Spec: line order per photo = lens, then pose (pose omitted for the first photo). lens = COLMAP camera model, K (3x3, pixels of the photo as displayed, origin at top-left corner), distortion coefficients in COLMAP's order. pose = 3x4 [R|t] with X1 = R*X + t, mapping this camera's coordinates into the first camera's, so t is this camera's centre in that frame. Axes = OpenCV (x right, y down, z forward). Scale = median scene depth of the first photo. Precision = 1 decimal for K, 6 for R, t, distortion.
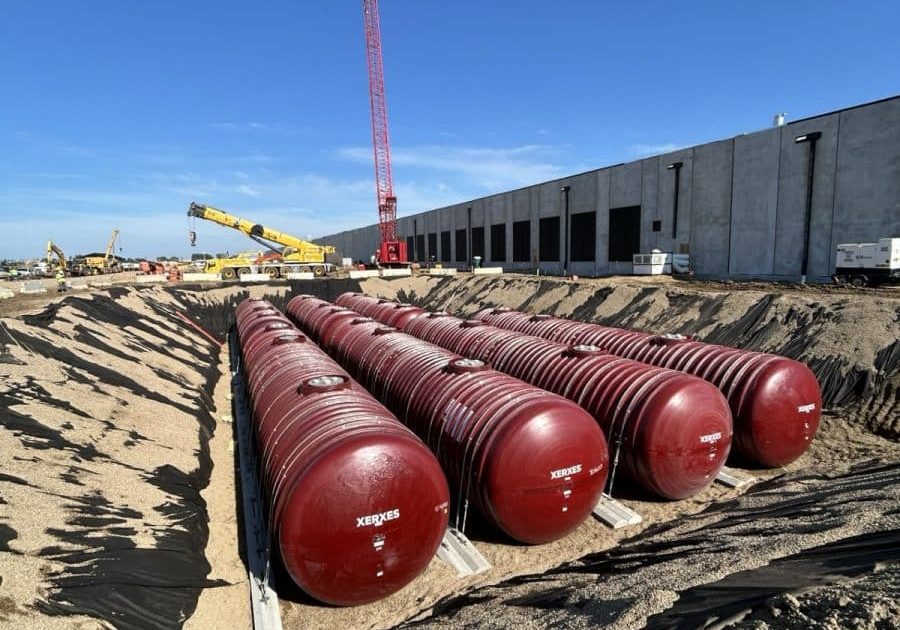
lens RADIAL K [[485.9, 0, 450.0], [0, 485.9, 315.0], [0, 0, 1]] dist [-0.008084, -0.000452]
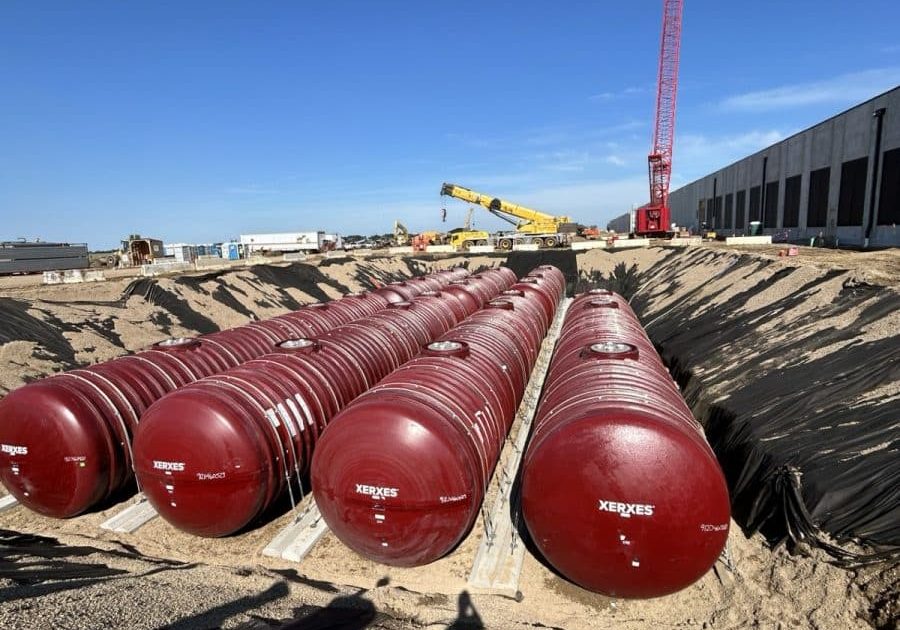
lens RADIAL K [[483.9, 0, 450.0], [0, 483.9, 315.0], [0, 0, 1]] dist [0.001783, 0.000703]
pose [[0.763204, 0.089053, -0.639992, 0.228838], [-0.049126, 0.995588, 0.079950, -0.013032], [0.644288, -0.029578, 0.764211, 0.119229]]
